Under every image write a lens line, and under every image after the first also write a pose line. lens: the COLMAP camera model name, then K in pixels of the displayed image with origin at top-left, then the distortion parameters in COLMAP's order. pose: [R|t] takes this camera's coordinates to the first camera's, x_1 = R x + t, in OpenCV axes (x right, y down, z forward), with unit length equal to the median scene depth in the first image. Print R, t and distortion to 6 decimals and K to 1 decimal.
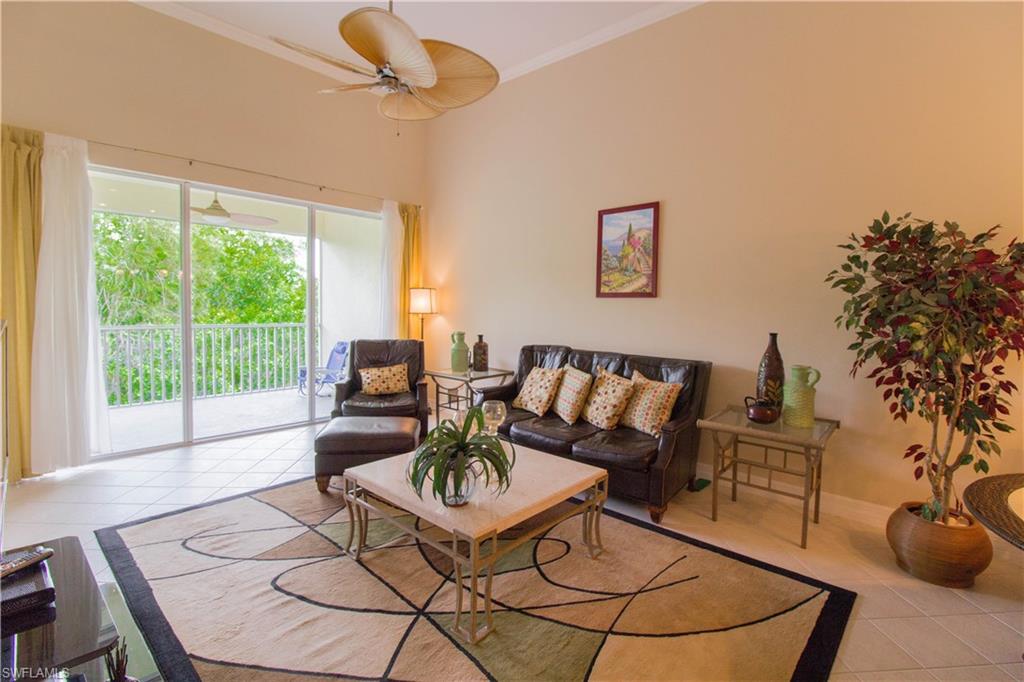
lens RADIAL K [[482.1, 0, 512.0], [0, 482.1, 341.0], [0, 0, 1]] dist [-0.013501, -0.000620]
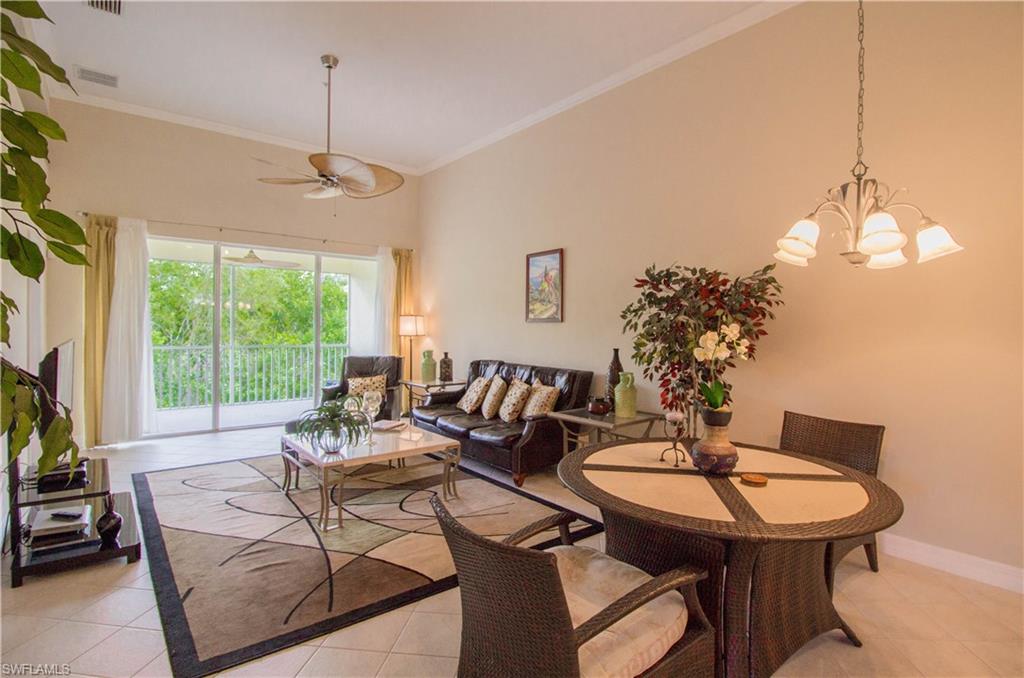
lens RADIAL K [[487.7, 0, 553.9], [0, 487.7, 344.0], [0, 0, 1]] dist [-0.002711, -0.001016]
pose [[0.995909, -0.004286, -0.090258, 0.396689], [0.000830, 0.999266, -0.038292, 0.017875], [0.090356, 0.038061, 0.995182, -0.296439]]
